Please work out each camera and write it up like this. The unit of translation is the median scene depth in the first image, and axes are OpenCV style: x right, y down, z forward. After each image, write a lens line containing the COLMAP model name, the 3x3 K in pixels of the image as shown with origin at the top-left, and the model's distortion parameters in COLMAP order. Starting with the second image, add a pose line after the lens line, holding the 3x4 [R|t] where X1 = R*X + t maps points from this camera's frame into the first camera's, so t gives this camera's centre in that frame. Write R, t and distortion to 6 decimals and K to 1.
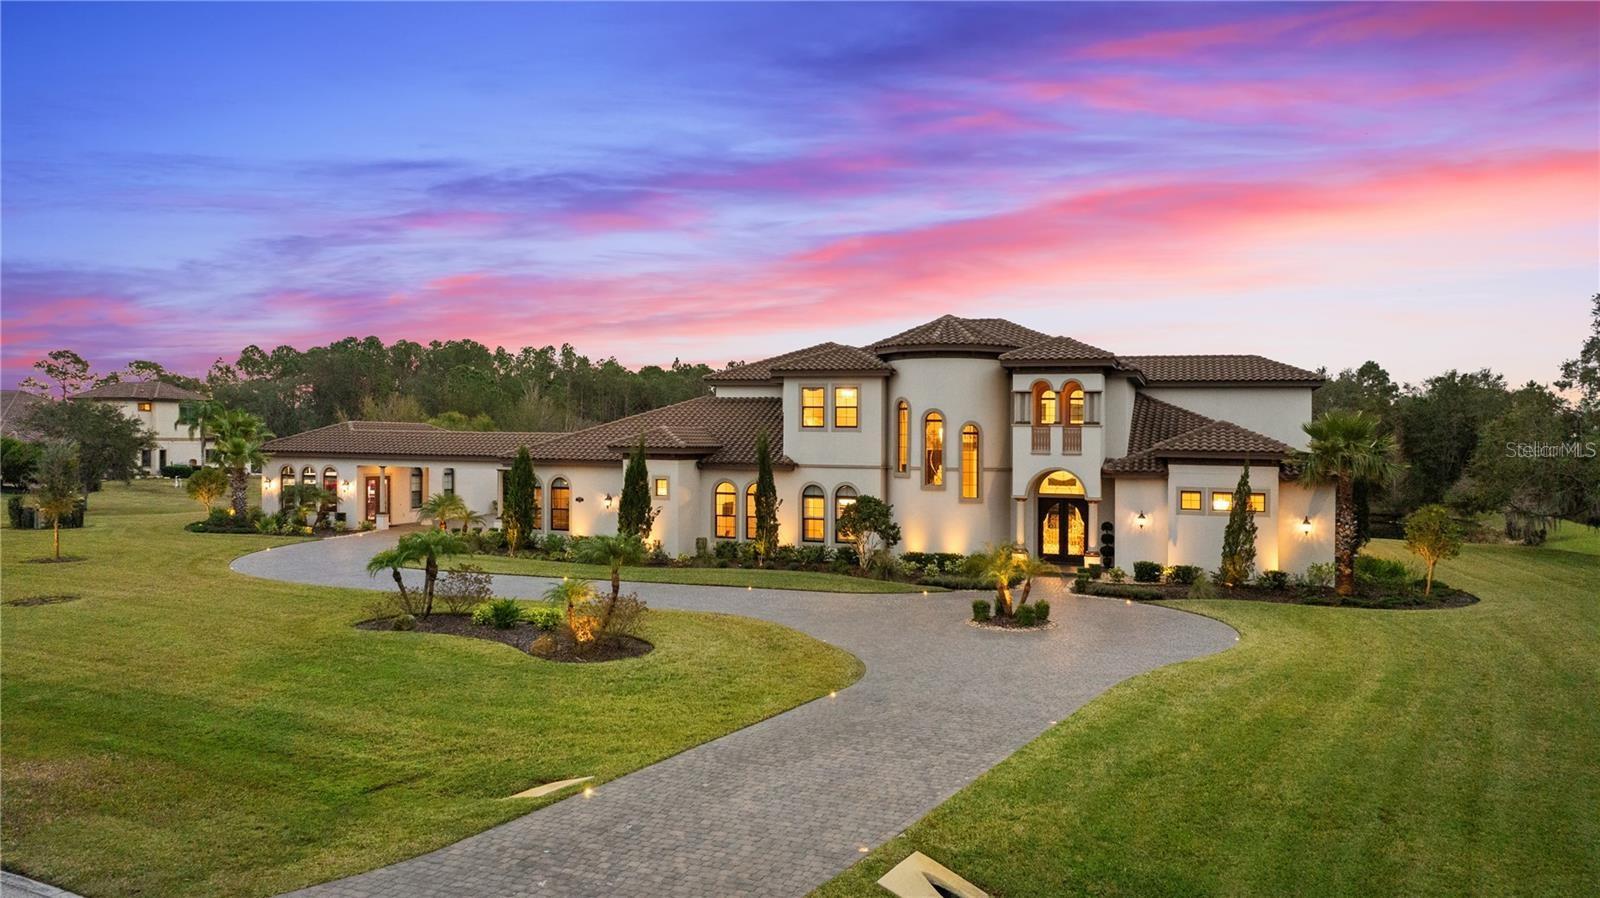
lens RADIAL K [[1098.9, 0, 800.0], [0, 1098.9, 449.0], [0, 0, 1]] dist [-0.015456, 0.003307]
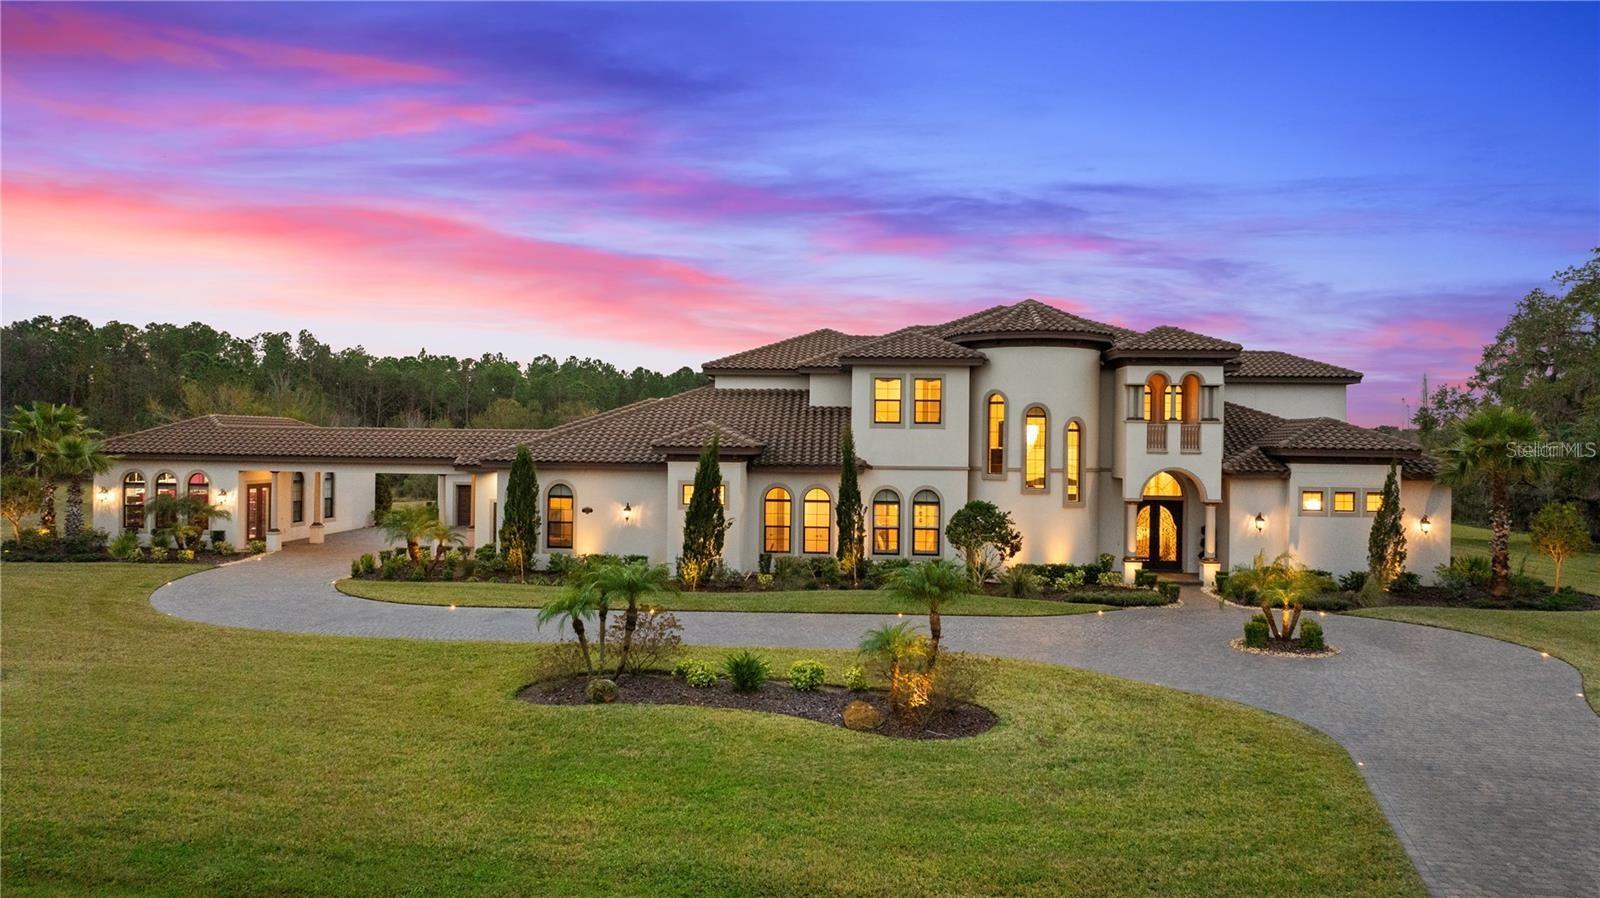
lens RADIAL K [[1098.9, 0, 800.0], [0, 1098.9, 449.0], [0, 0, 1]] dist [-0.015456, 0.003307]
pose [[0.967639, -0.004161, 0.252302, -0.296673], [0.003306, 0.999987, 0.003813, -0.003135], [-0.252315, -0.002855, 0.967641, 0.186409]]
